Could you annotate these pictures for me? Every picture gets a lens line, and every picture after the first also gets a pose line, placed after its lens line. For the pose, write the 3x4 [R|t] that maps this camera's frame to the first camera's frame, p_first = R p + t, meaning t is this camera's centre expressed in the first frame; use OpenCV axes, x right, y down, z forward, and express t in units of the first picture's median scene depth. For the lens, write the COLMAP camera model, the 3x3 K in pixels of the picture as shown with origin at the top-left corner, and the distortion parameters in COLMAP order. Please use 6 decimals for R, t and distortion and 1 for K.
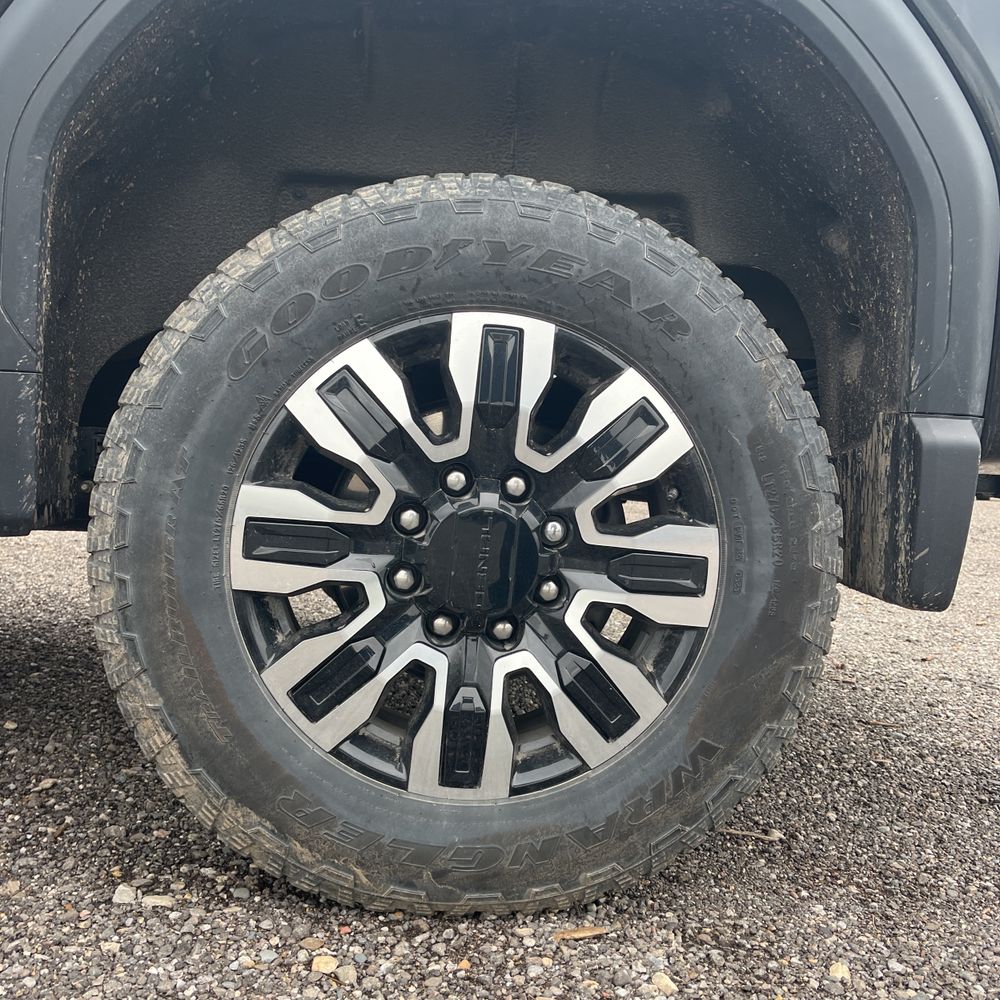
lens RADIAL K [[997.1, 0, 505.3], [0, 997.1, 498.9], [0, 0, 1]] dist [0.065398, -0.091544]
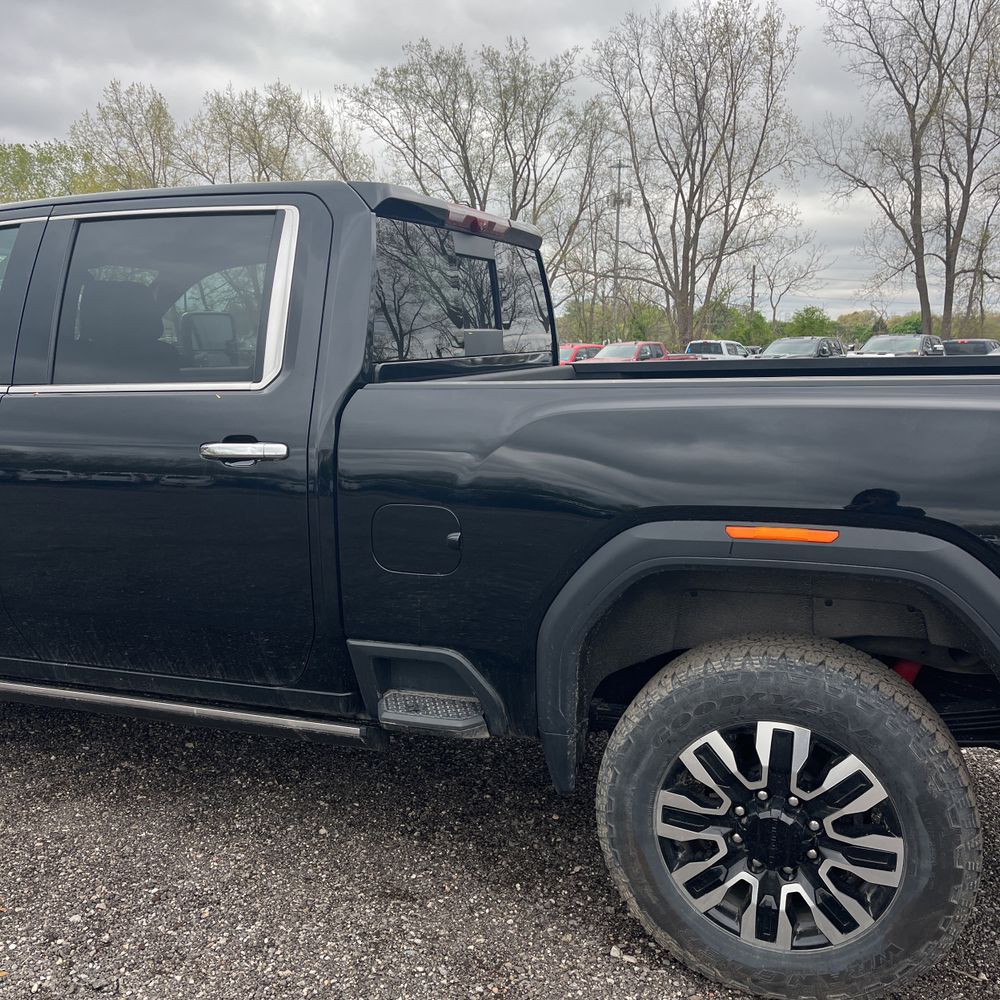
lens RADIAL K [[996.7, 0, 498.0], [0, 996.7, 510.8], [0, 0, 1]] dist [0.050449, -0.040228]
pose [[0.892641, 0.014957, -0.450519, 0.390980], [0.030942, 0.995059, 0.094343, -0.824599], [0.449704, -0.098154, 0.887768, -1.029793]]
